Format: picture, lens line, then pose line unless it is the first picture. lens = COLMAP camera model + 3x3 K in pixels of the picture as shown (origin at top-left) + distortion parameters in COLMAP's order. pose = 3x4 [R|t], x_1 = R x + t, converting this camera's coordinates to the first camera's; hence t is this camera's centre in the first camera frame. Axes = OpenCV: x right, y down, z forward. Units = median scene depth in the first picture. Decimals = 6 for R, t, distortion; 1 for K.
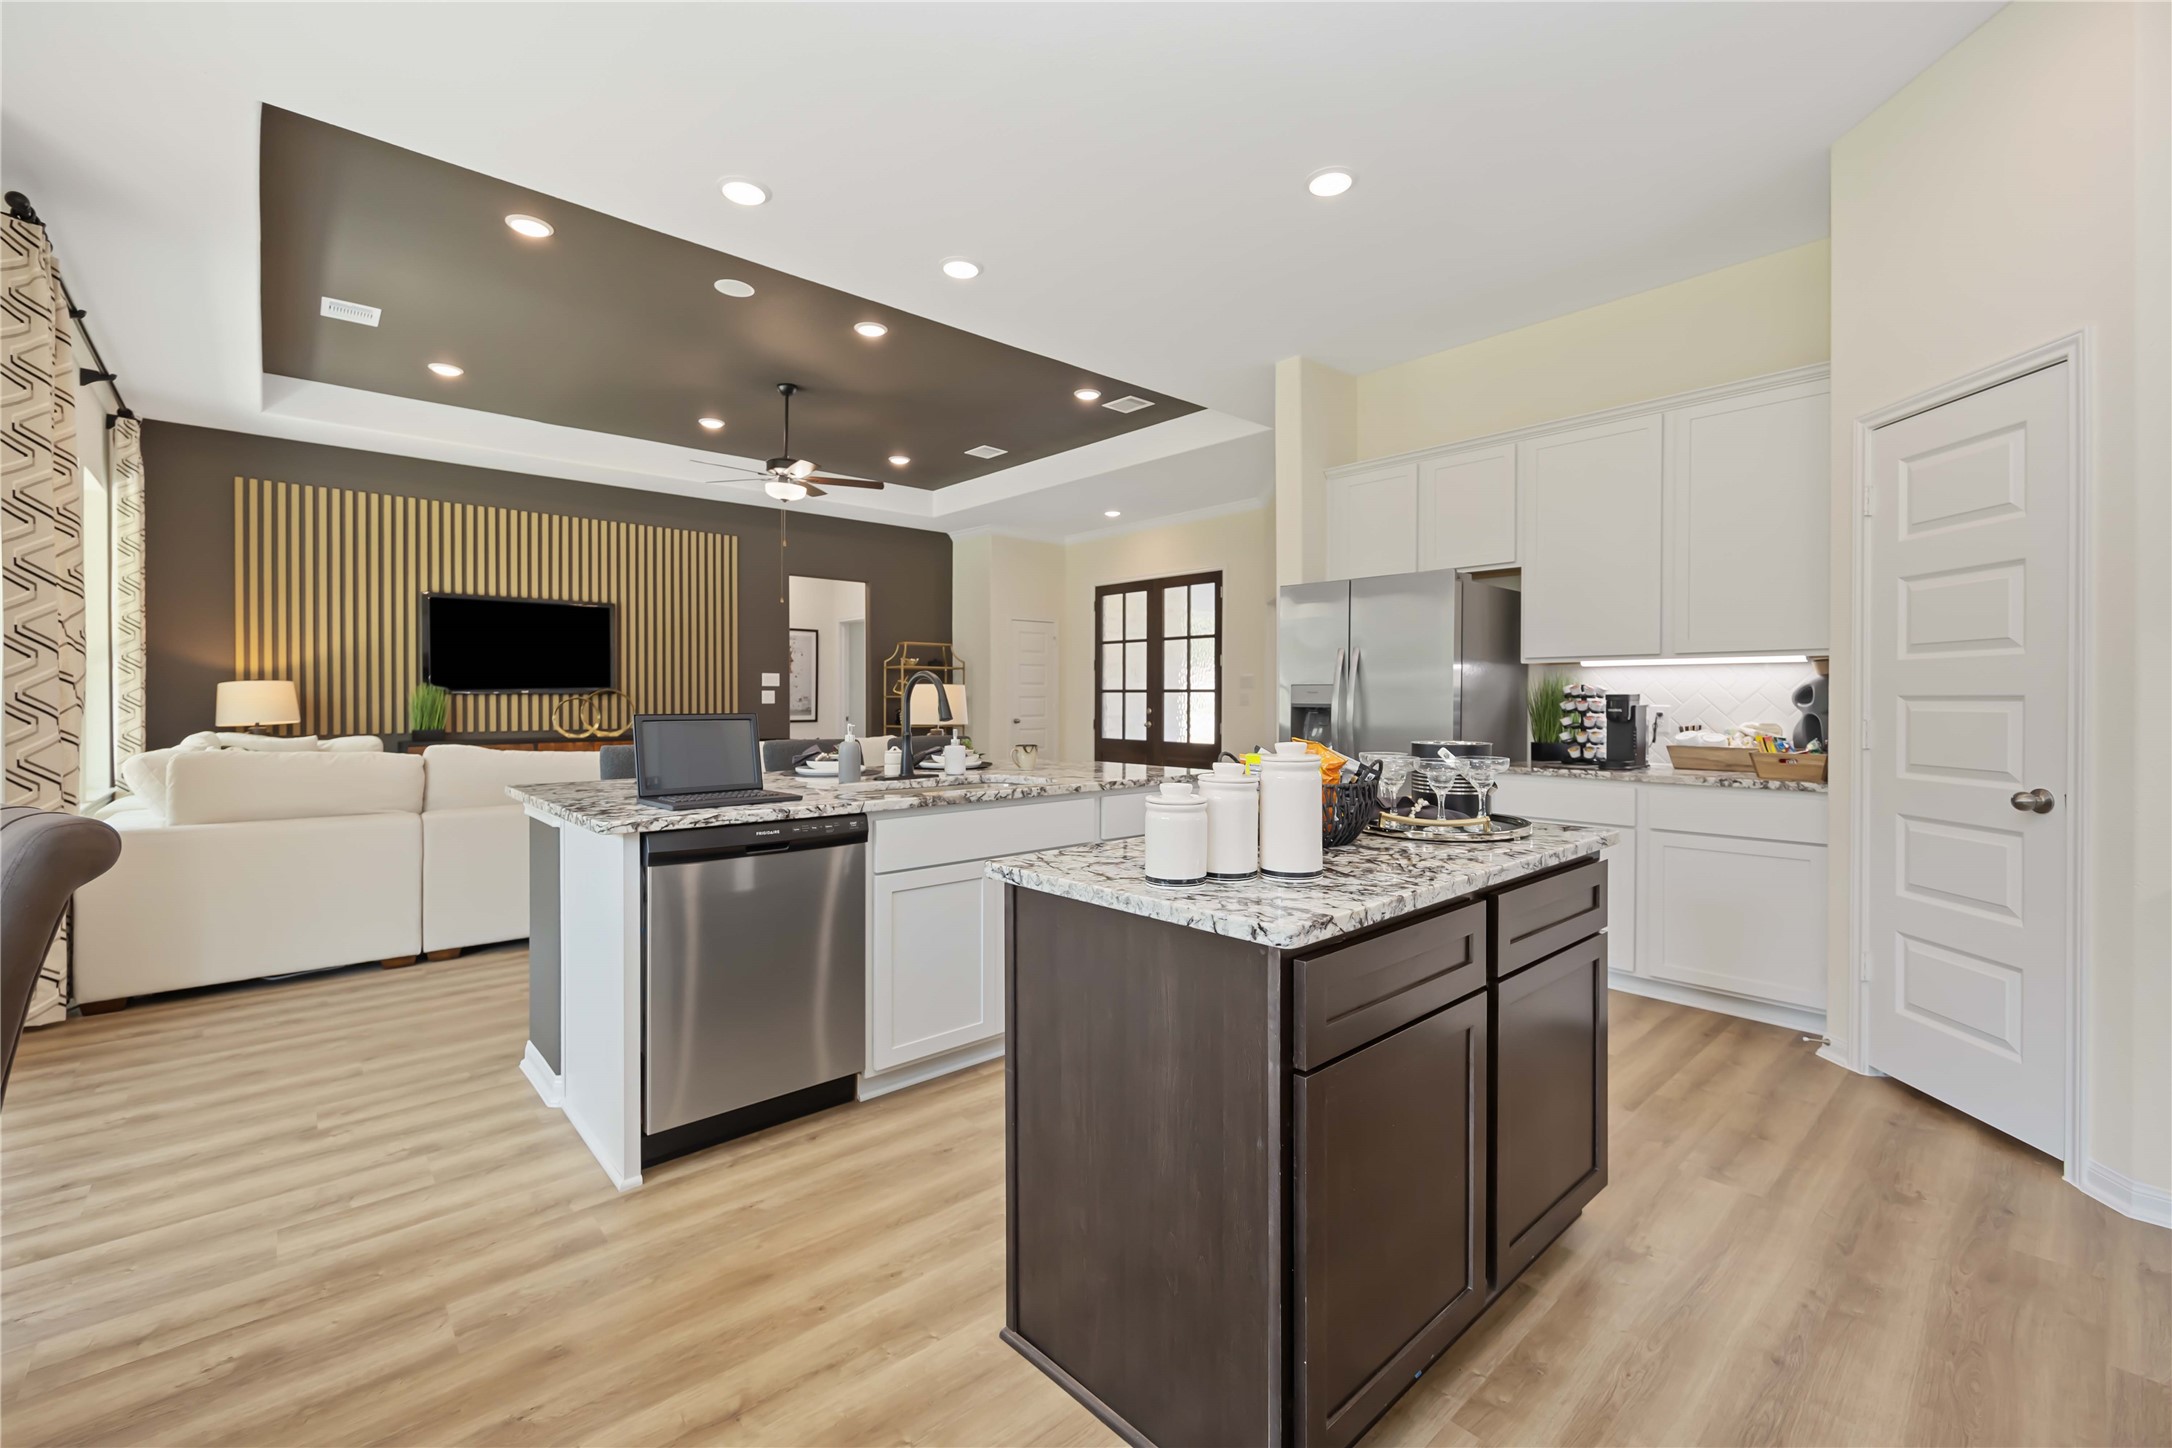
lens RADIAL K [[916.8, 0, 1081.5], [0, 916.8, 704.3], [0, 0, 1]] dist [-0.004906, 0.001496]
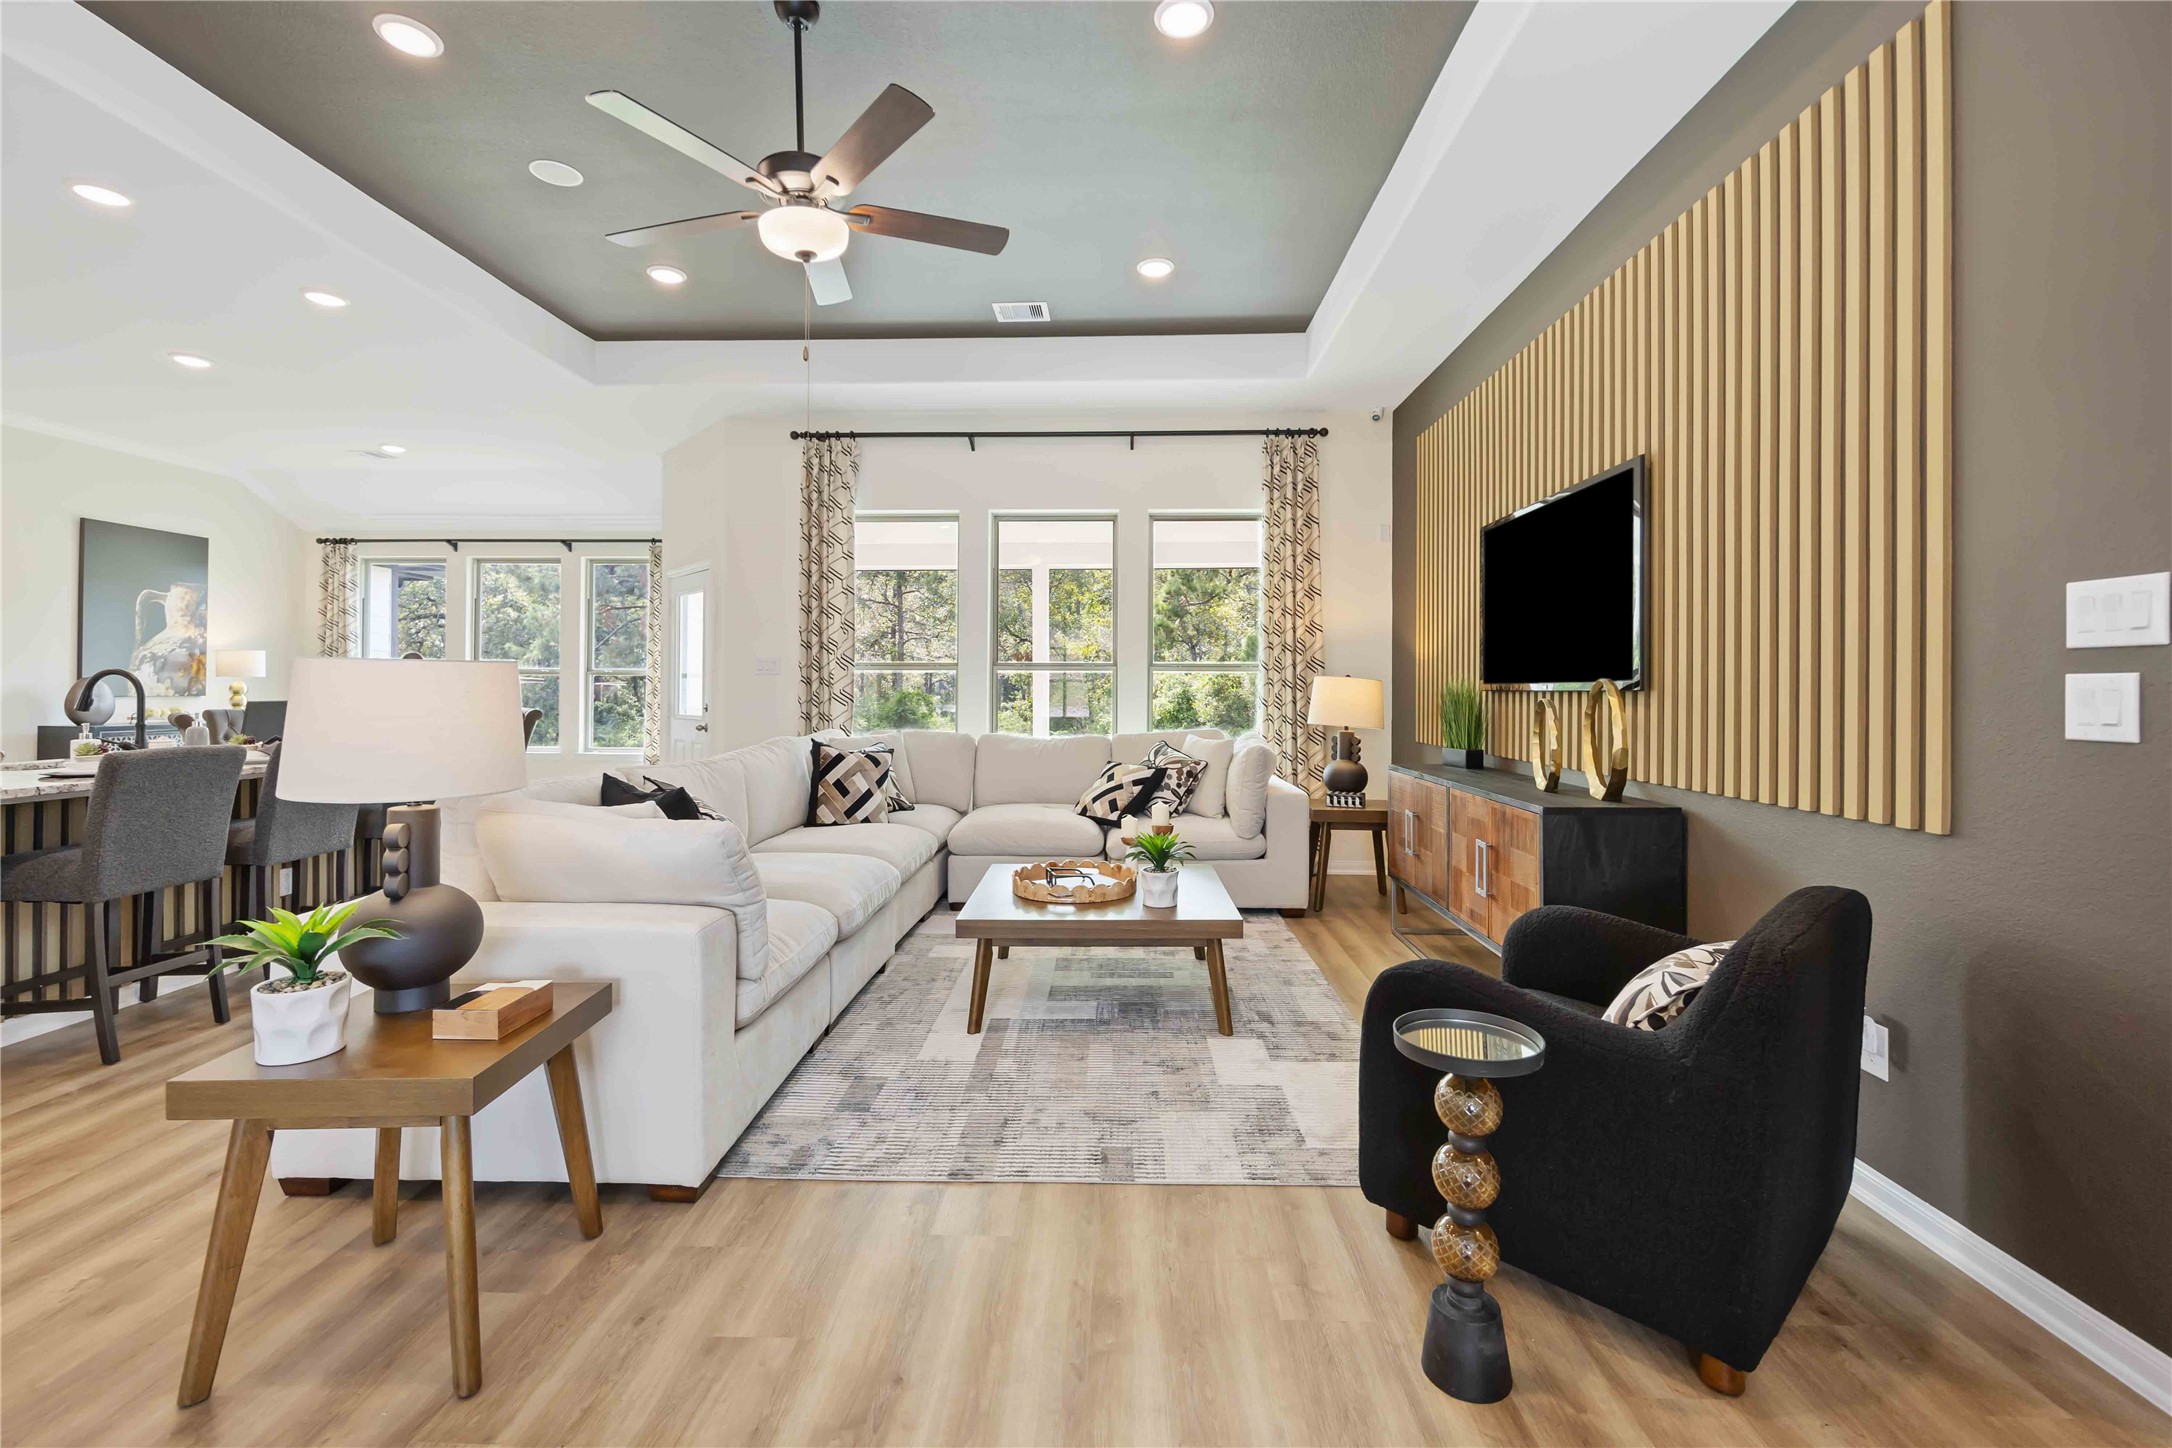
lens RADIAL K [[916.8, 0, 1092.6], [0, 916.8, 691.2], [0, 0, 1]] dist [-0.004906, 0.001496]
pose [[-0.691989, -0.003151, -0.721902, -0.099484], [-0.010980, 0.999921, 0.006161, -0.014643], [0.721825, 0.012190, -0.691968, 1.466436]]
